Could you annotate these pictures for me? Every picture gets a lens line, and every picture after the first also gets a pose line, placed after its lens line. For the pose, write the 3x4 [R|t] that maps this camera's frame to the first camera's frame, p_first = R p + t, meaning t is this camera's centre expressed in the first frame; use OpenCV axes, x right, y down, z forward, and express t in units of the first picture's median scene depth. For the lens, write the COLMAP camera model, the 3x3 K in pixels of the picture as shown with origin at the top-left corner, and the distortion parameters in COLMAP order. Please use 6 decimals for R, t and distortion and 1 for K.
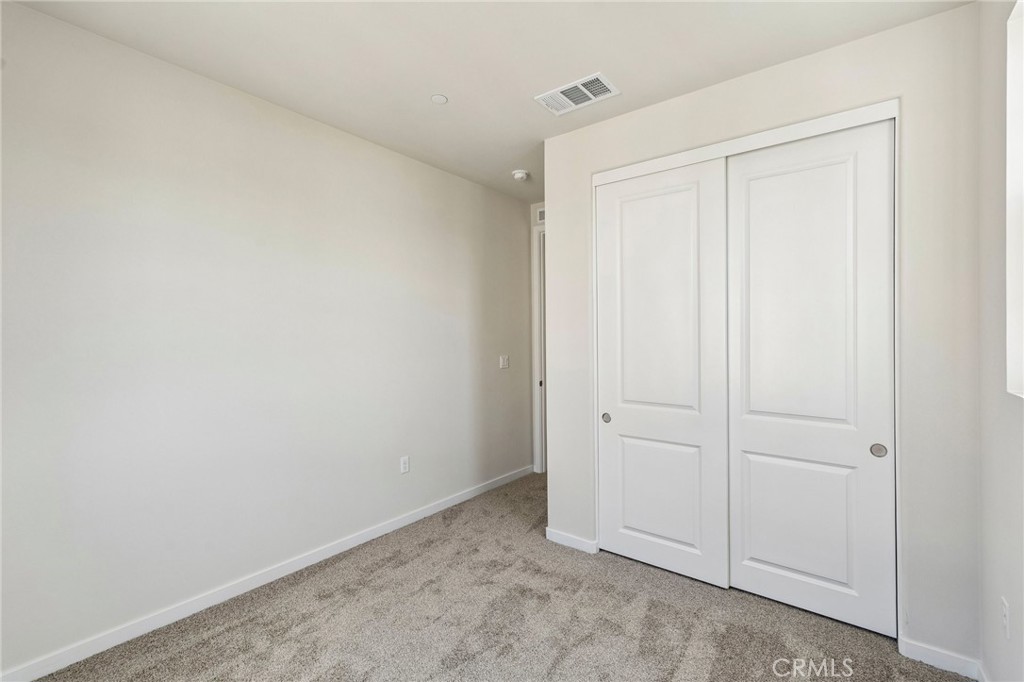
lens RADIAL K [[448.0, 0, 515.8], [0, 448.0, 337.3], [0, 0, 1]] dist [-0.004159, 0.000797]
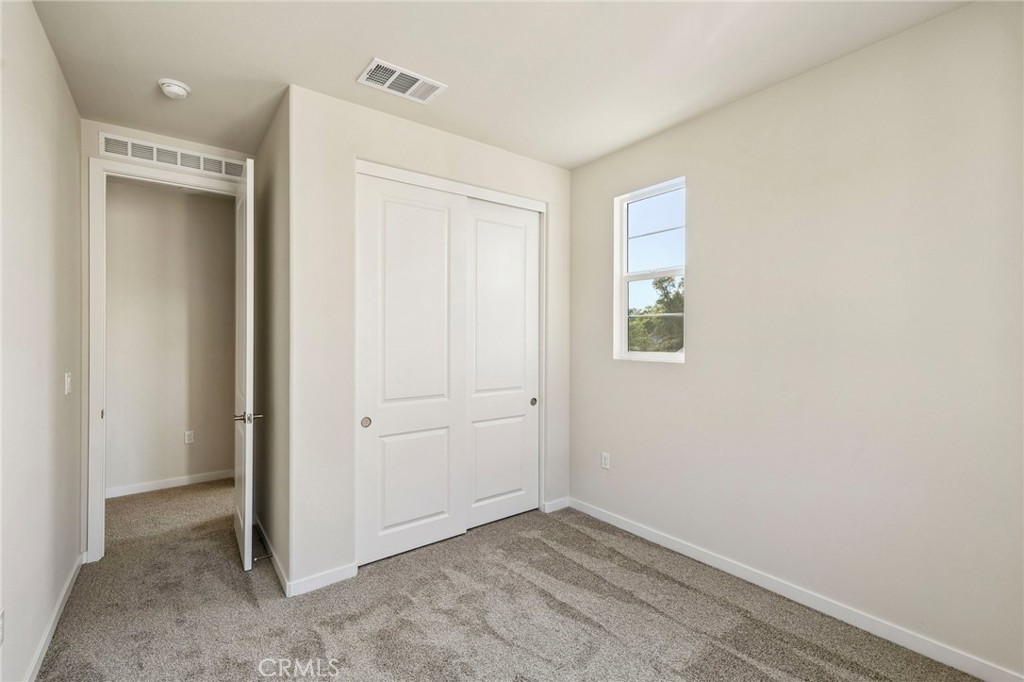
lens RADIAL K [[448.0, 0, 515.2], [0, 448.0, 333.3], [0, 0, 1]] dist [-0.004159, 0.000797]
pose [[0.255188, 0.004790, 0.966880, -0.696716], [0.008746, 0.999935, -0.007262, 0.002653], [-0.966852, 0.010309, 0.255129, 0.503904]]
